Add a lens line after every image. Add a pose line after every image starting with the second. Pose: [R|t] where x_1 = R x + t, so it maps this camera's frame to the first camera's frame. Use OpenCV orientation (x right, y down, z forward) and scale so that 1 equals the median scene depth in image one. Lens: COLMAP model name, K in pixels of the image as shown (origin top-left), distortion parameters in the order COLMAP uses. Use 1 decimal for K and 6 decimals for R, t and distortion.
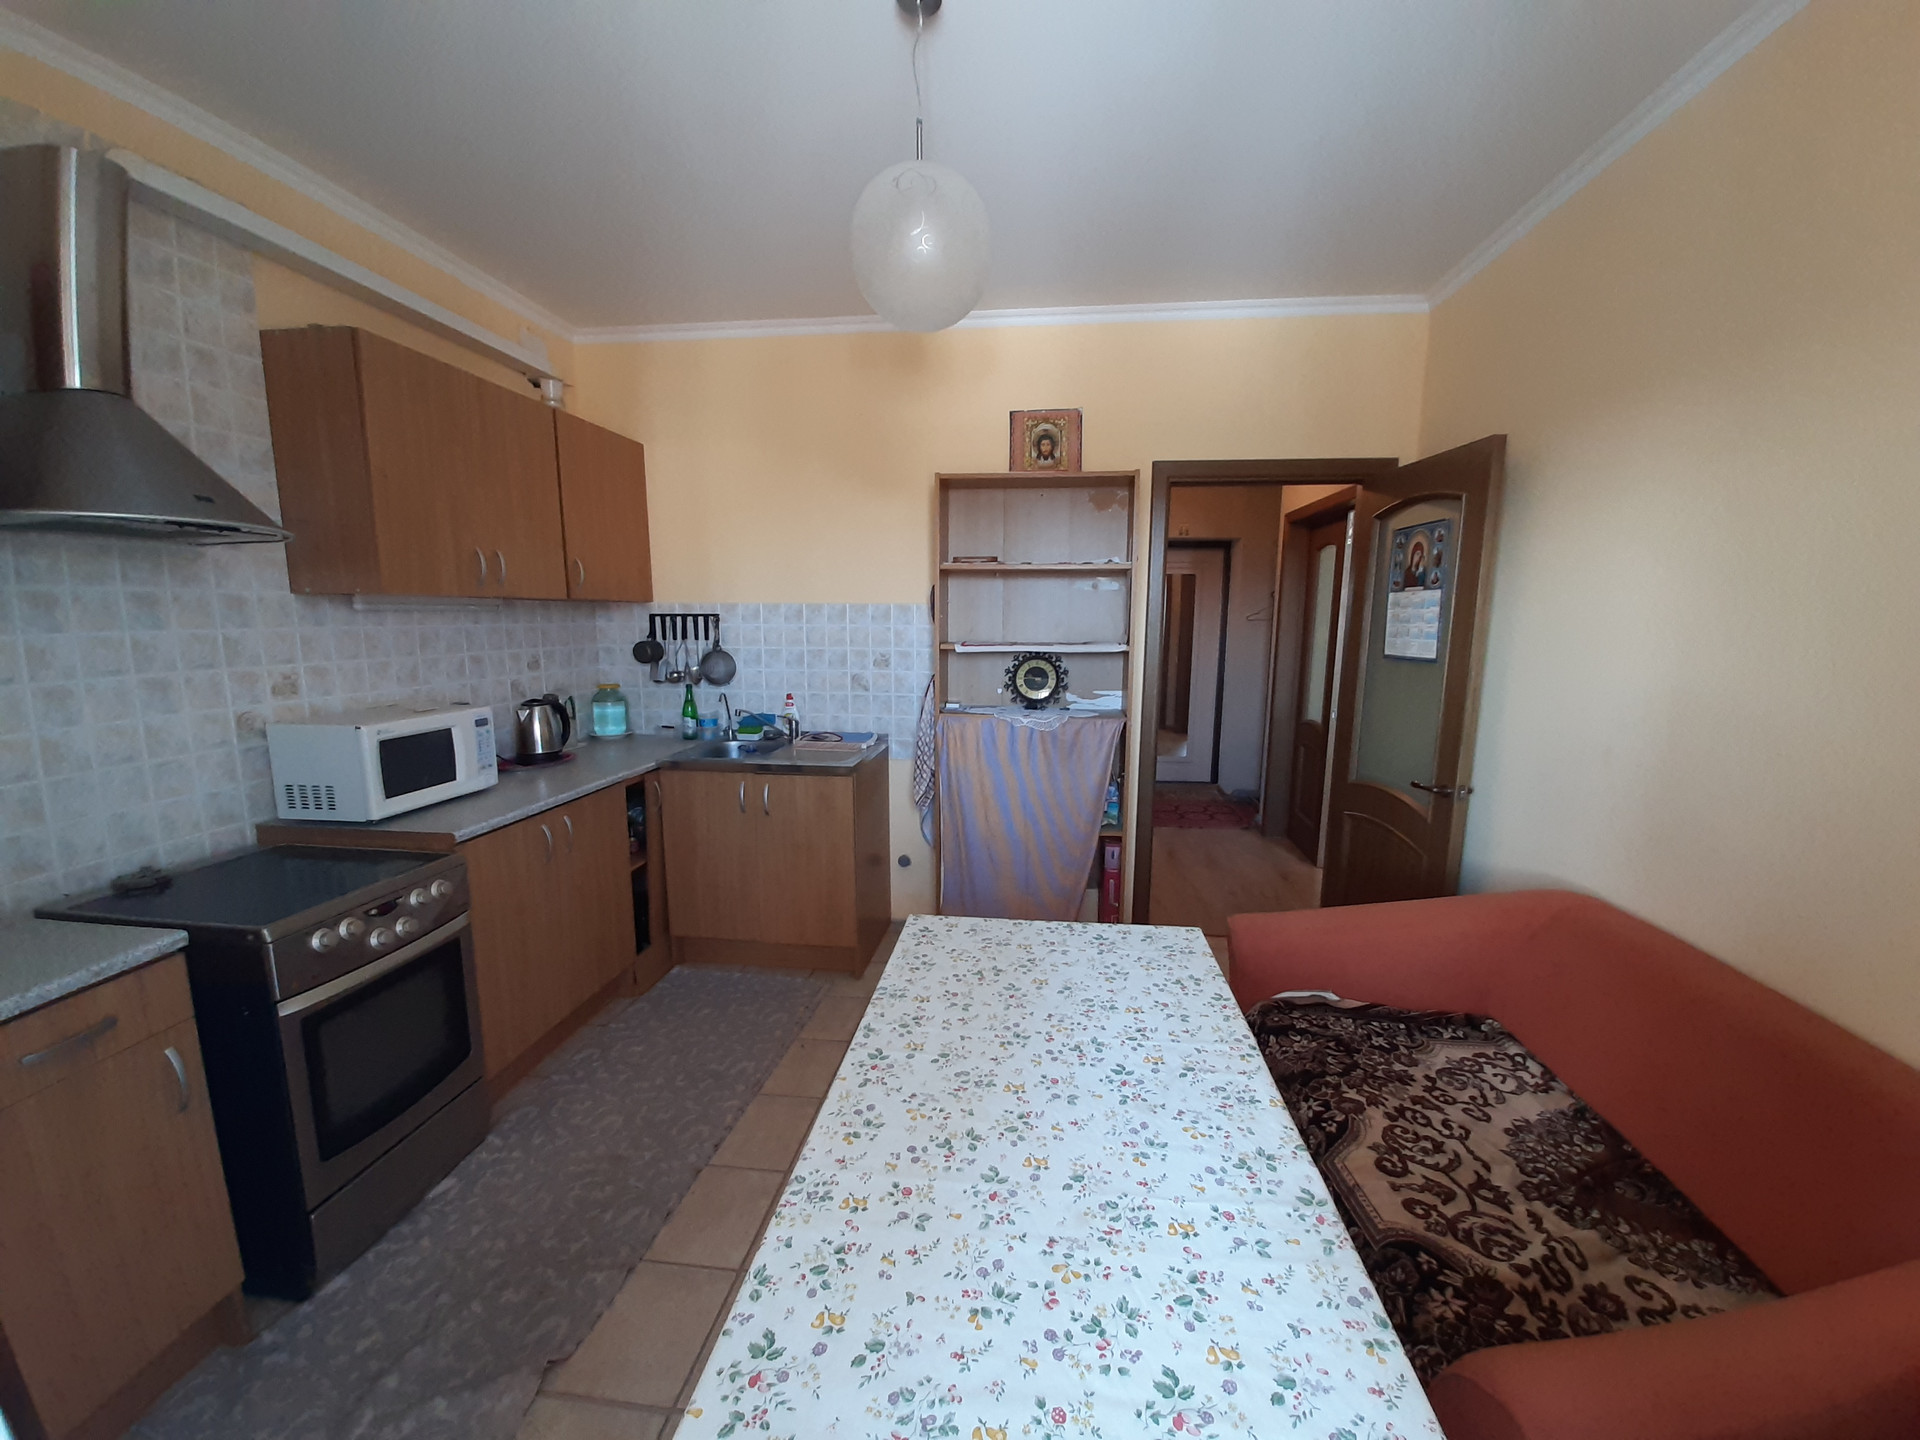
lens RADIAL K [[732.1, 0, 970.3], [0, 732.1, 731.4], [0, 0, 1]] dist [0.011722, -0.012714]
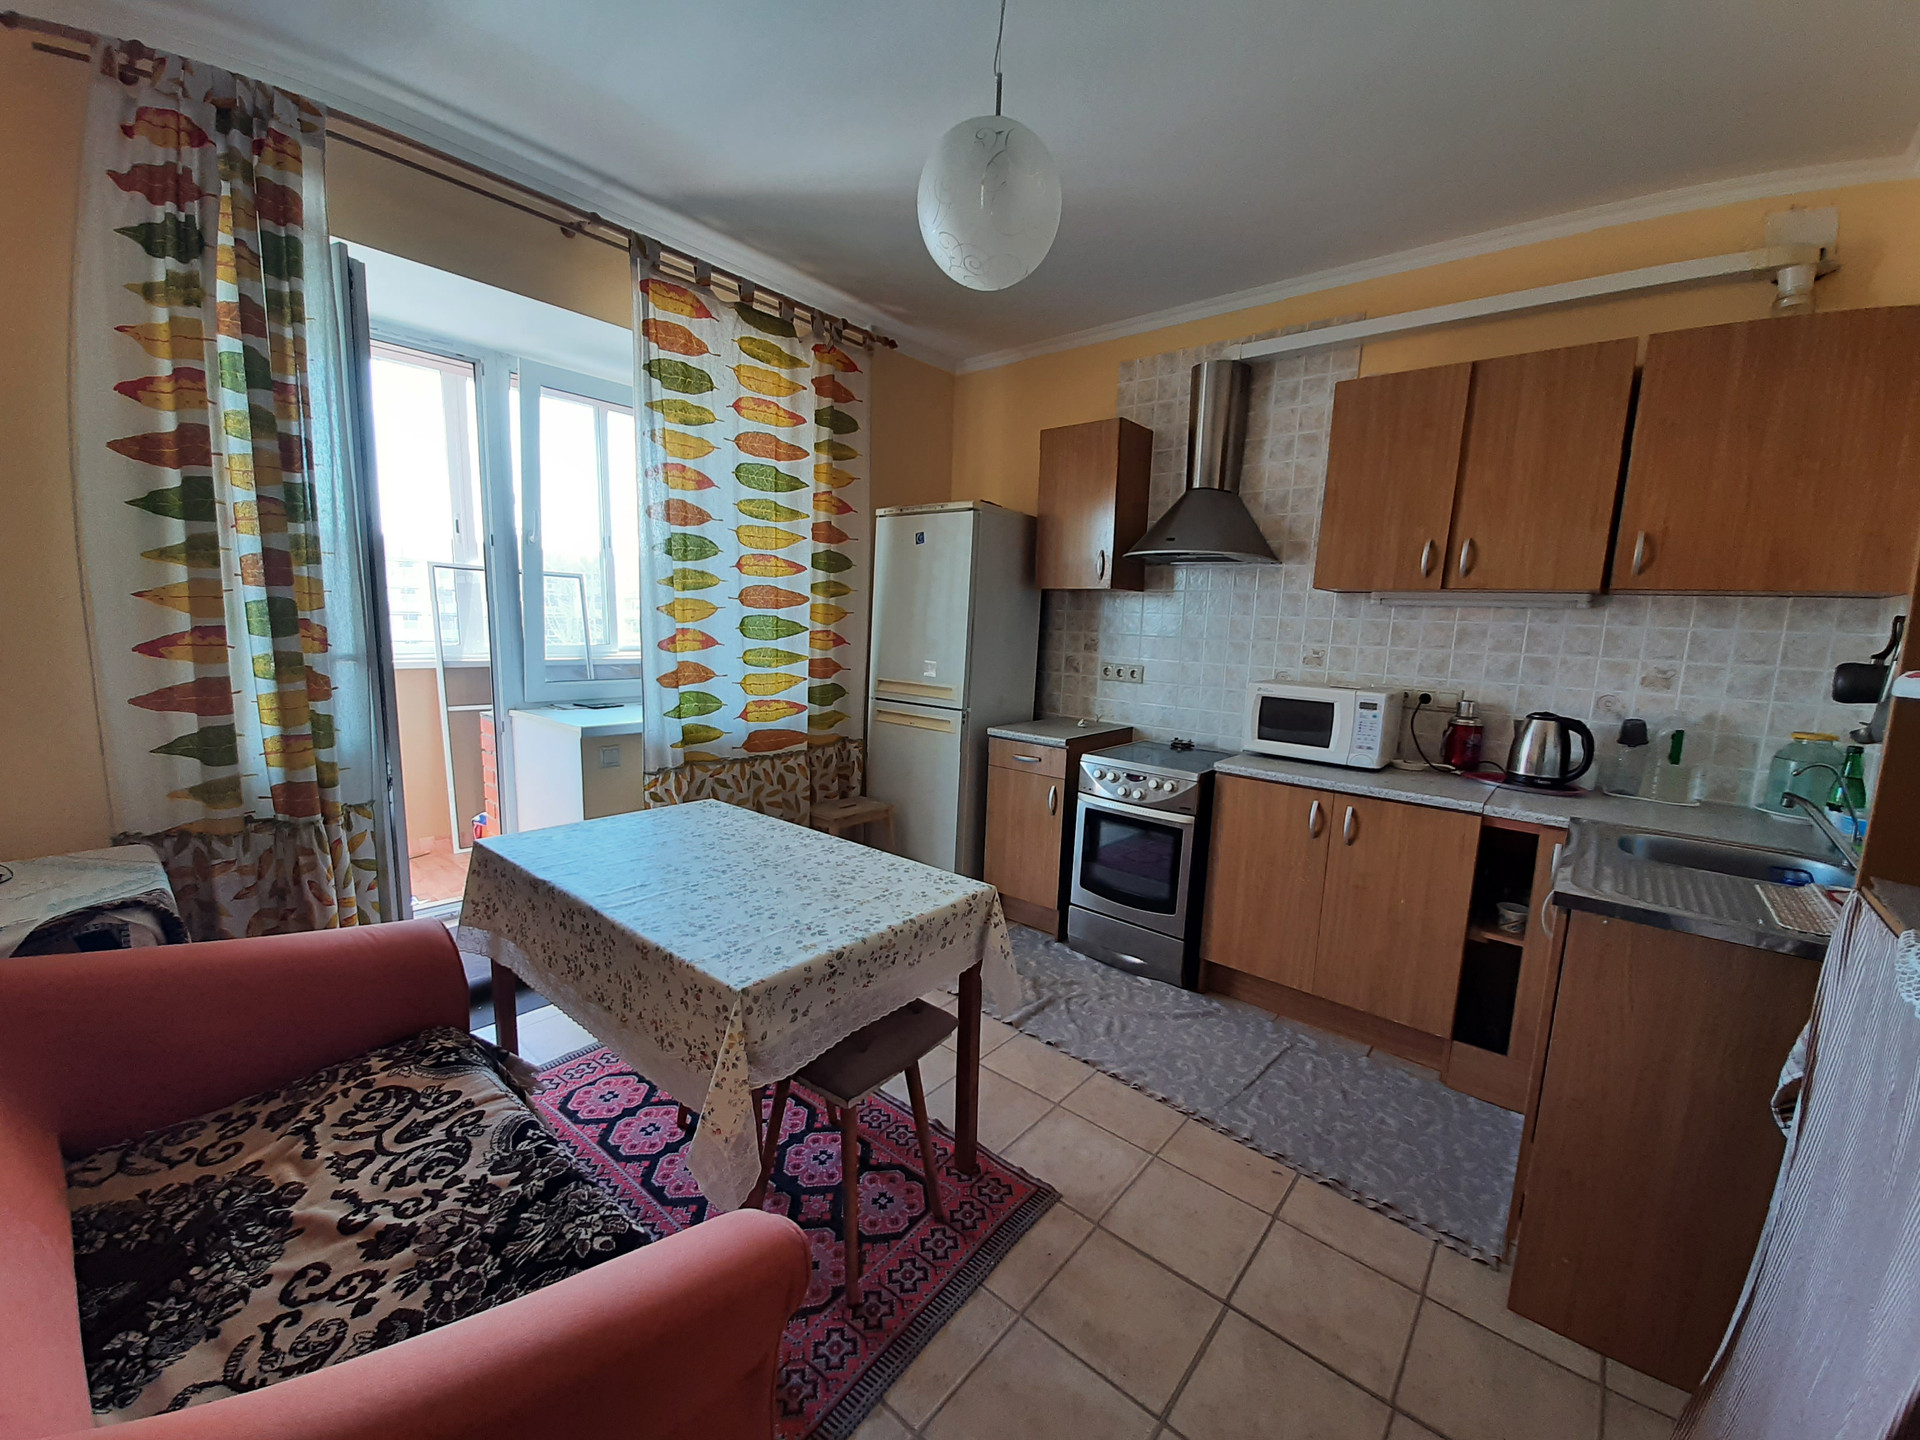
lens RADIAL K [[732.1, 0, 970.3], [0, 732.1, 731.4], [0, 0, 1]] dist [0.011722, -0.012714]
pose [[-0.538039, 0.102907, -0.836615, 0.723493], [-0.172581, 0.958046, 0.228833, -0.160620], [0.825063, 0.267505, -0.497706, 1.406279]]
